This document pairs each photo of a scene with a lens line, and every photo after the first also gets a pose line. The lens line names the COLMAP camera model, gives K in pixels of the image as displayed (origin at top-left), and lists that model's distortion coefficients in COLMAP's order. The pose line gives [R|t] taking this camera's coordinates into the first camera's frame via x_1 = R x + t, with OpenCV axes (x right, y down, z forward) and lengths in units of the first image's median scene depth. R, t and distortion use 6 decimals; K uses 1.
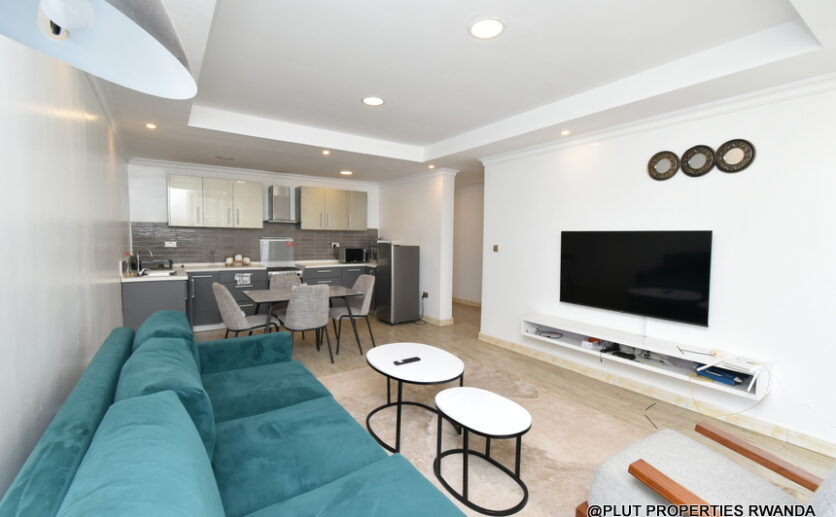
lens RADIAL K [[361.0, 0, 416.7], [0, 361.0, 261.1], [0, 0, 1]] dist [0.000990, 0.000215]
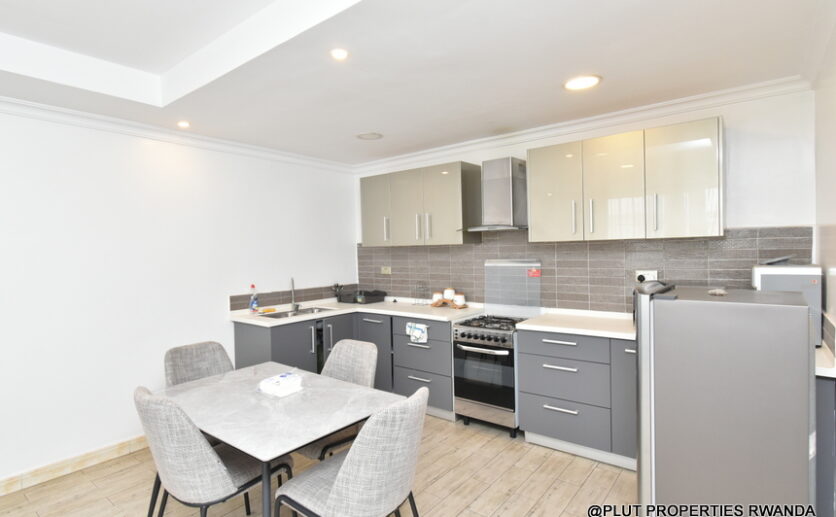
lens RADIAL K [[430.8, 0, 416.2], [0, 430.8, 257.5], [0, 0, 1]] dist [-0.001554, -0.000092]
pose [[0.300746, 0.003491, -0.953698, 0.170313], [-0.029917, 0.999536, -0.005775, -0.064975], [0.953235, 0.030269, 0.300711, 0.743744]]
